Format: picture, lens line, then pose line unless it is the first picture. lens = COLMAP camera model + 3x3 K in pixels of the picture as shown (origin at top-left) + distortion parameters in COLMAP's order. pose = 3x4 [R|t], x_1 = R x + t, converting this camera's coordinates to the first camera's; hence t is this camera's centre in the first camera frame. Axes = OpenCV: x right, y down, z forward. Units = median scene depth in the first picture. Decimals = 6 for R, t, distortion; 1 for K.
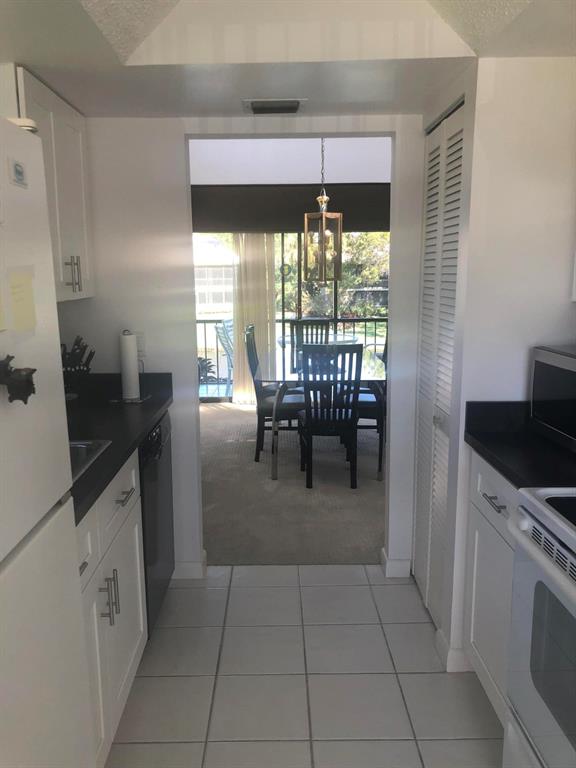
lens RADIAL K [[632.9, 0, 285.8], [0, 632.9, 382.4], [0, 0, 1]] dist [0.025393, -0.029124]
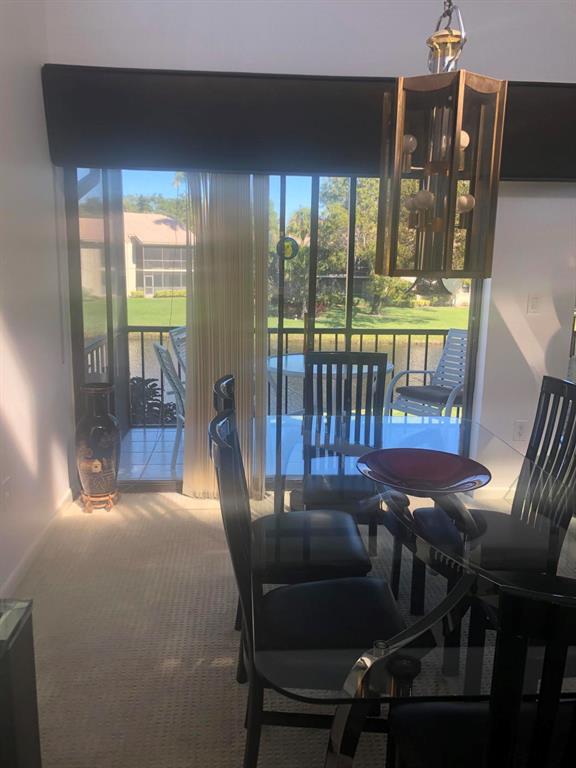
lens RADIAL K [[632.9, 0, 288.1], [0, 632.9, 381.2], [0, 0, 1]] dist [0.025393, -0.029124]
pose [[0.997307, 0.013927, 0.072010, -0.026946], [-0.015542, 0.999639, 0.021924, -0.060298], [-0.071679, -0.022984, 0.997163, 0.359207]]
